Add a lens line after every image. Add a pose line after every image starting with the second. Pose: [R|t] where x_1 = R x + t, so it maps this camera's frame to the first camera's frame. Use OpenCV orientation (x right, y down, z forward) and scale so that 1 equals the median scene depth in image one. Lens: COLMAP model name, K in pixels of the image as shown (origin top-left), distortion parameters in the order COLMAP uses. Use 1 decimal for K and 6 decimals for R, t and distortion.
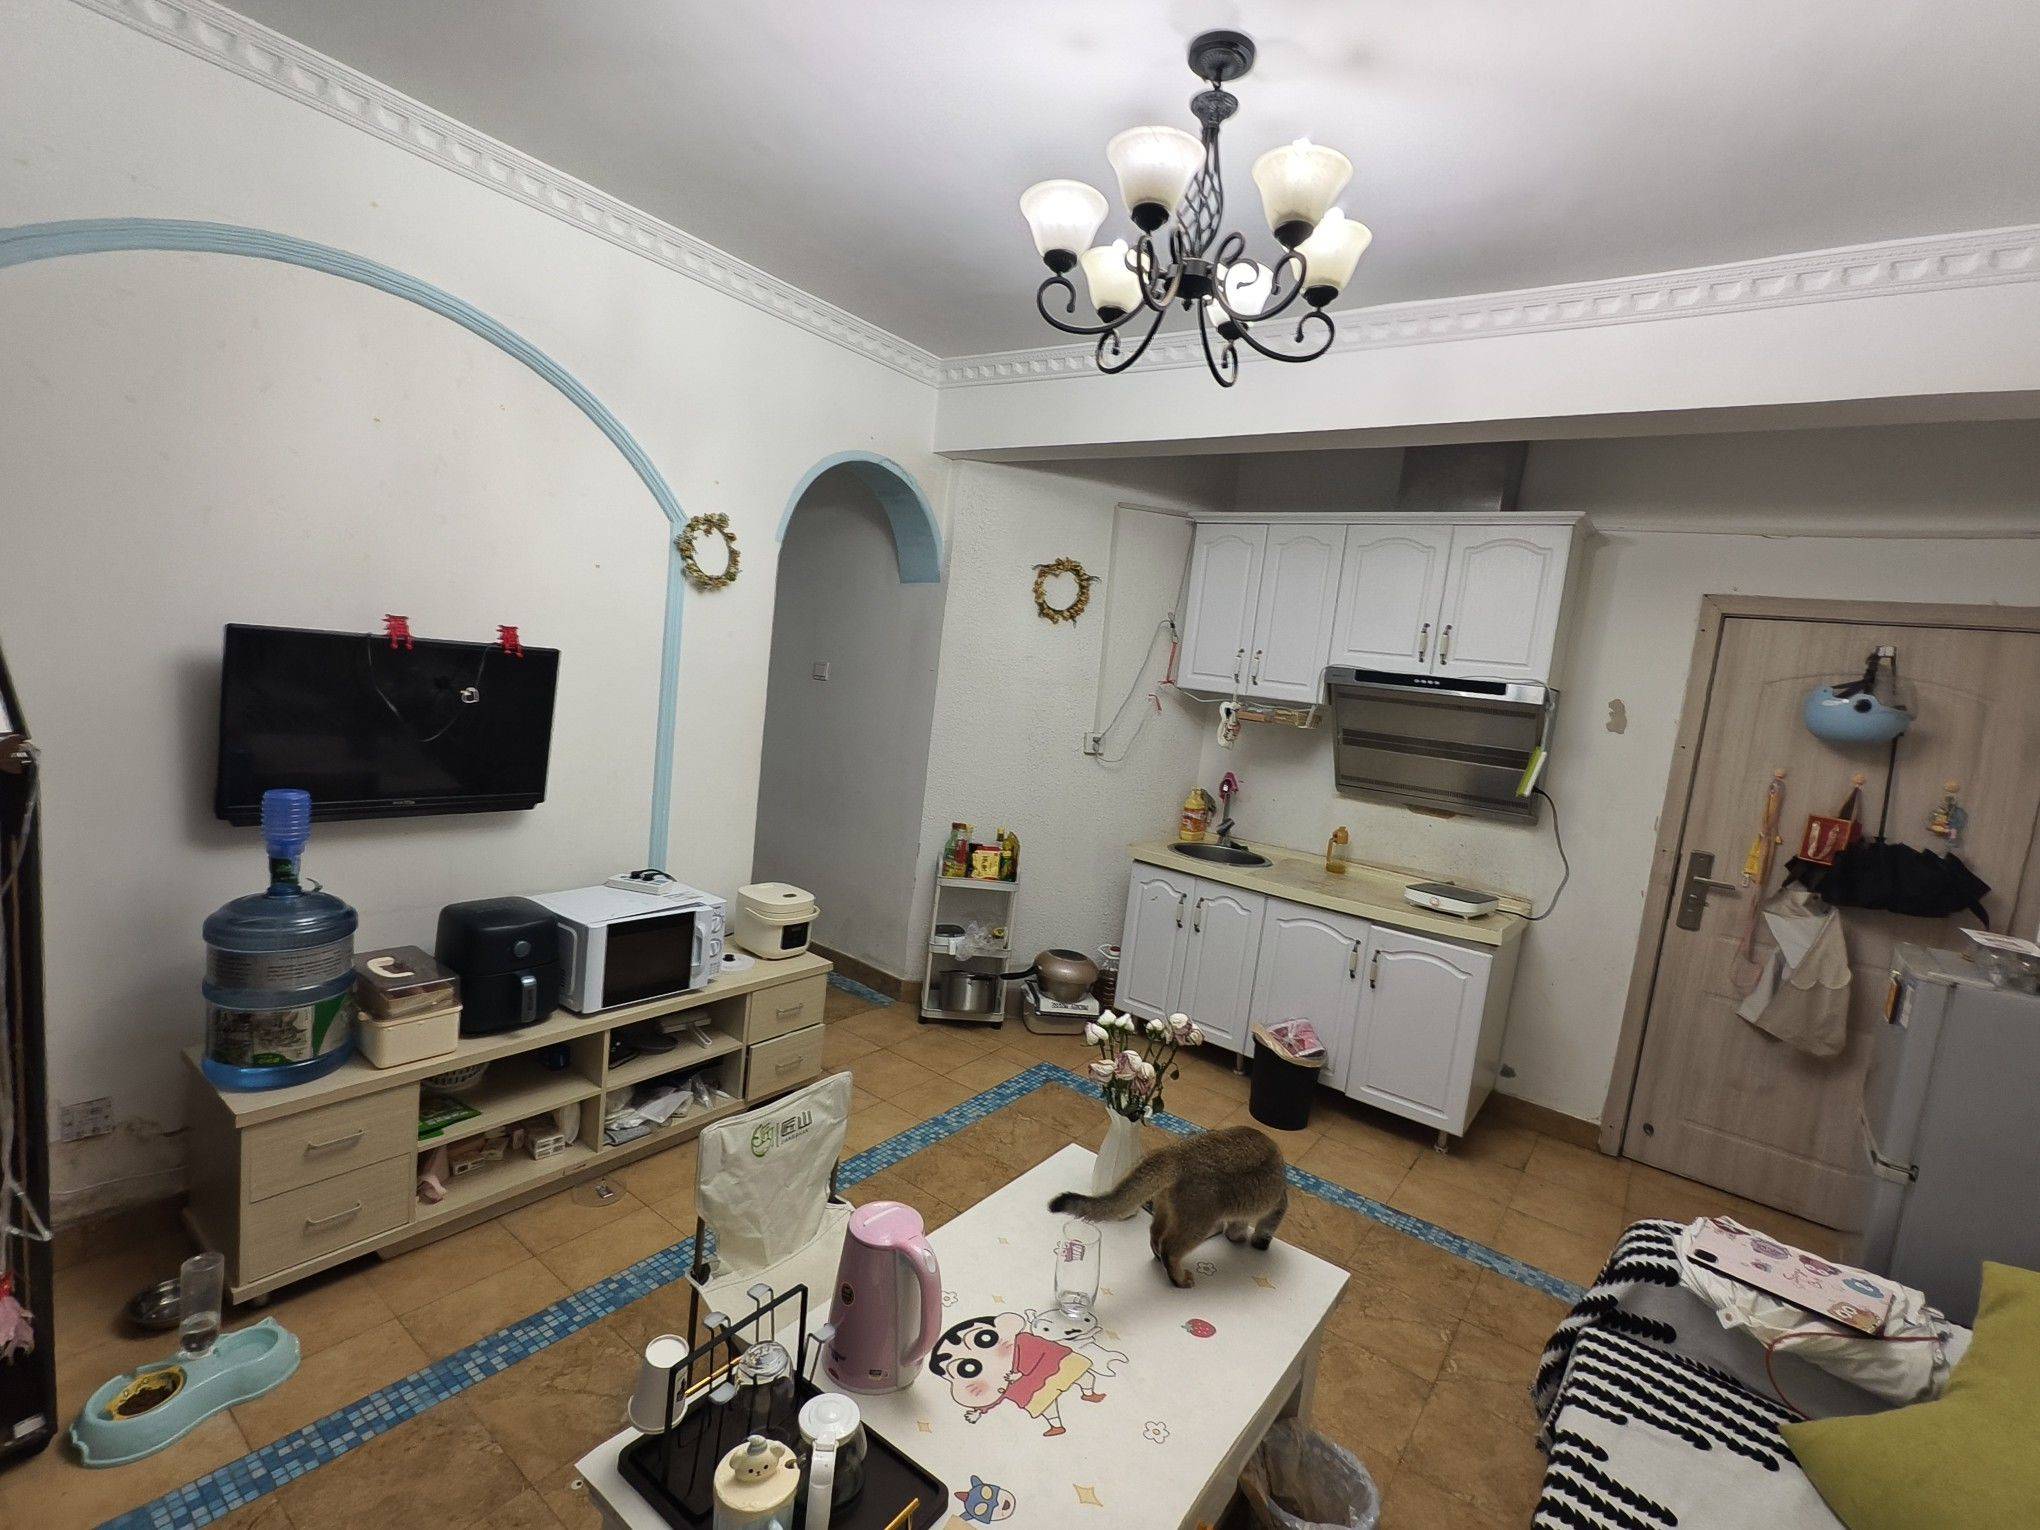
lens RADIAL K [[920.4, 0, 1015.0], [0, 920.4, 779.6], [0, 0, 1]] dist [0.000201, 0.000022]
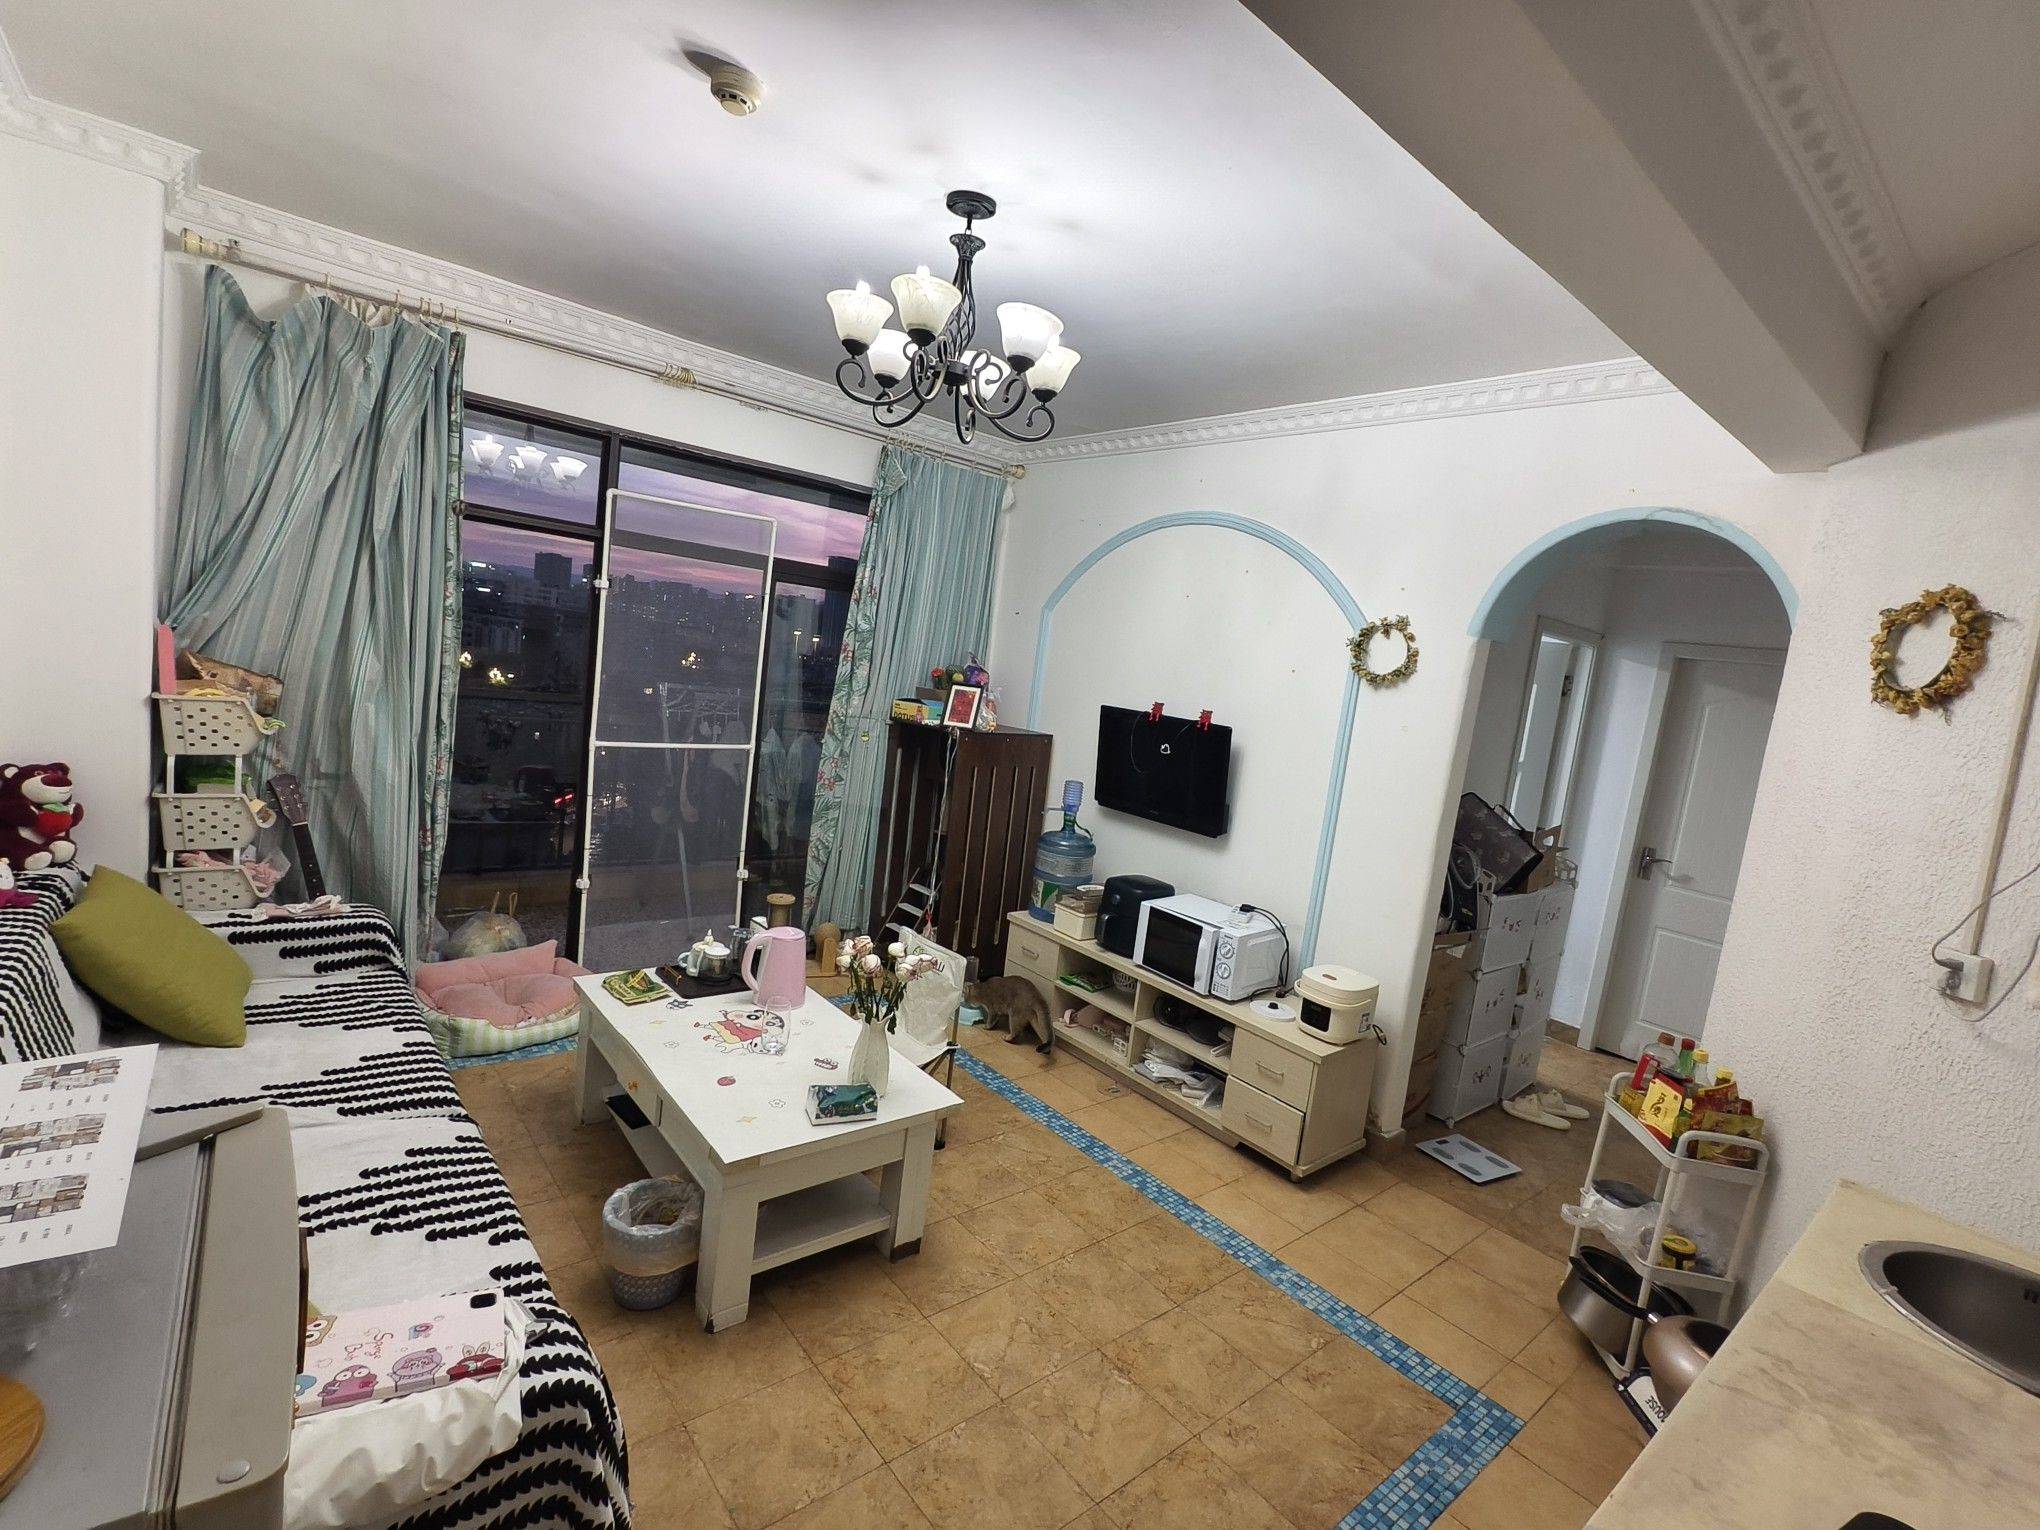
lens RADIAL K [[945.3, 0, 1020.0], [0, 945.3, 765.0], [0, 0, 1]] dist [0.000579, 0.000084]
pose [[-0.208102, -0.018966, -0.977923, 0.926472], [-0.264753, 0.963581, 0.037651, -0.049655], [0.941594, 0.266744, -0.205544, 0.930433]]
